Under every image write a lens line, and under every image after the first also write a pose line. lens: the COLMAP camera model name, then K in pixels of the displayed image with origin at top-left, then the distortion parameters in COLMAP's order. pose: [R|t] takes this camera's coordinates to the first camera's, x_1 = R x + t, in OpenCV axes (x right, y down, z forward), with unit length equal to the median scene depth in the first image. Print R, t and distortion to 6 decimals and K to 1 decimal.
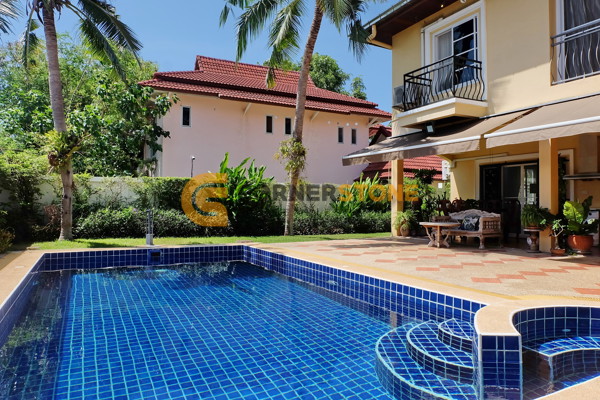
lens RADIAL K [[412.8, 0, 300.0], [0, 412.8, 200.0], [0, 0, 1]] dist [-0.068923, 0.073048]
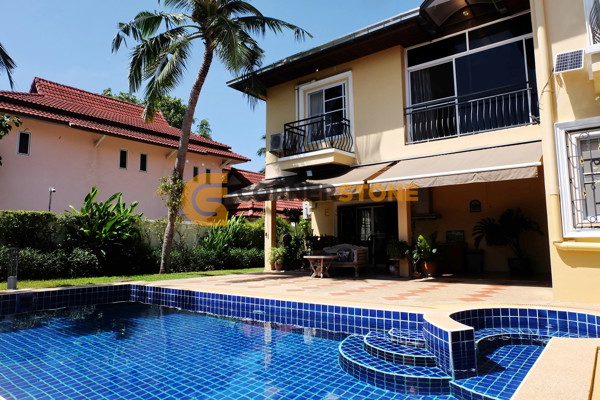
lens RADIAL K [[401.6, 0, 300.0], [0, 401.6, 200.0], [0, 0, 1]] dist [-0.032028, 0.001643]
pose [[0.917522, 0.030609, 0.396506, -0.132125], [0.008078, 0.995393, -0.095535, 0.006712], [-0.397604, 0.090858, 0.913048, -0.005457]]
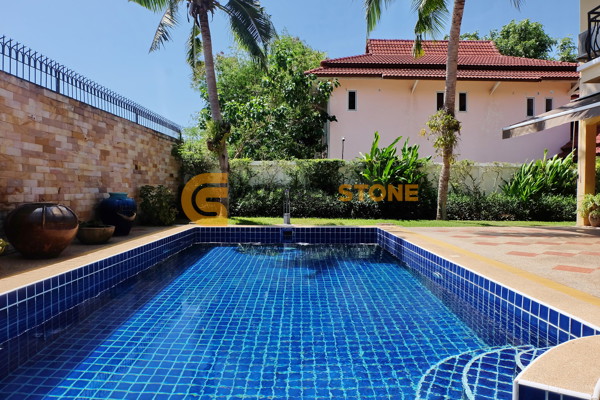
lens RADIAL K [[406.3, 0, 298.3], [0, 406.3, 192.9], [0, 0, 1]] dist [-0.058777, 0.049962]
pose [[0.892928, 0.004571, -0.450177, 0.105396], [0.003430, 0.999850, 0.016955, 0.012641], [0.450187, -0.016684, 0.892778, 0.089014]]
